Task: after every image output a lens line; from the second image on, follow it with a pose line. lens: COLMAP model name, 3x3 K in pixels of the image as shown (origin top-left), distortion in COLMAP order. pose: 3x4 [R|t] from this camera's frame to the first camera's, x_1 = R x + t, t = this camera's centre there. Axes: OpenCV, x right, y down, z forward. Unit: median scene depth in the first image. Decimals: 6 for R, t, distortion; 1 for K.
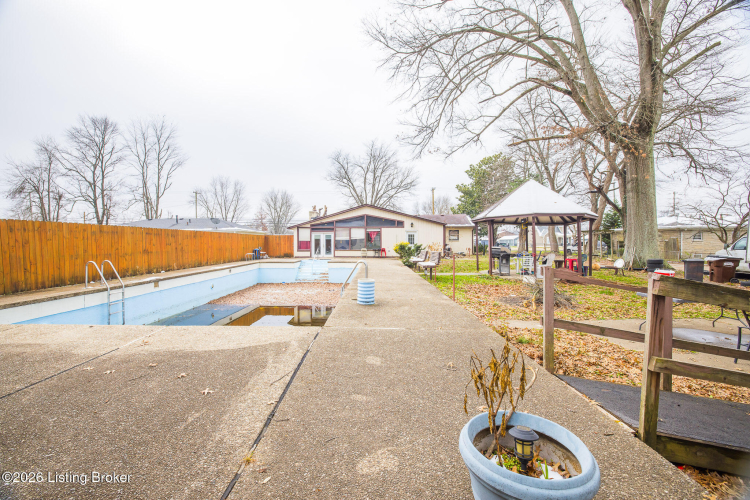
lens RADIAL K [[320.9, 0, 377.4], [0, 320.9, 248.7], [0, 0, 1]] dist [-0.030079, 0.006920]
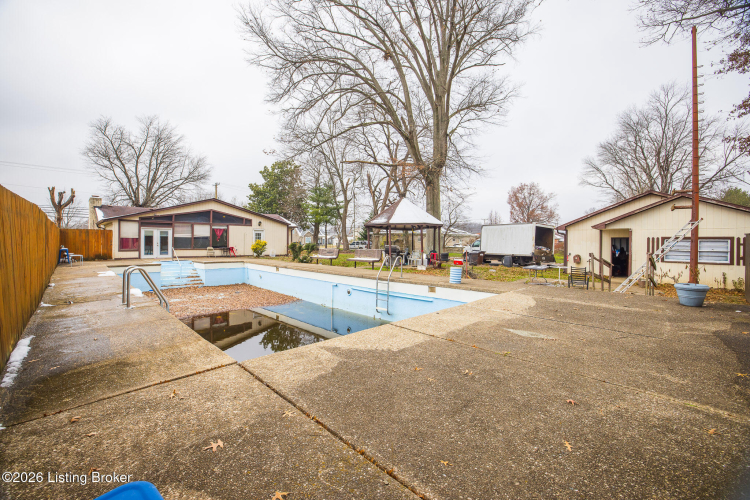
lens RADIAL K [[320.9, 0, 360.2], [0, 320.9, 244.4], [0, 0, 1]] dist [-0.030079, 0.006920]
pose [[0.739884, 0.003953, 0.672723, -0.331237], [0.000664, 0.999978, -0.006606, -0.002655], [-0.672734, 0.005334, 0.739865, 0.048503]]
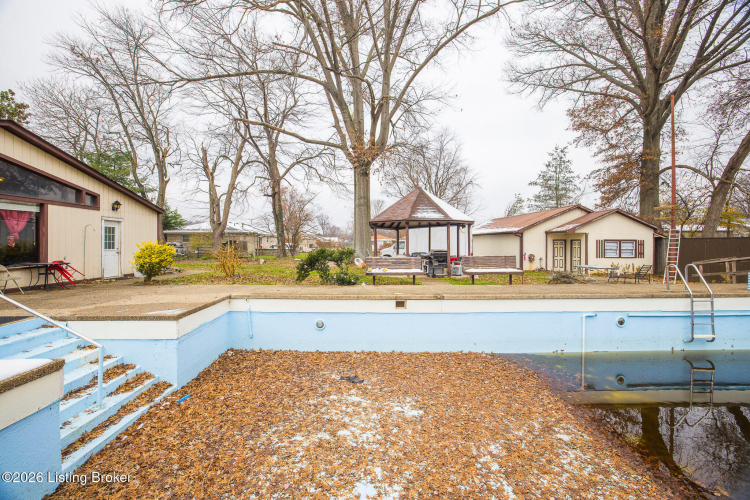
lens RADIAL K [[320.9, 0, 378.4], [0, 320.9, 244.6], [0, 0, 1]] dist [-0.030079, 0.006920]
pose [[0.003953, 0.001121, 0.999992, -0.330910], [0.016361, 0.999865, -0.001185, -0.013754], [-0.999858, 0.016366, 0.003934, 0.629268]]
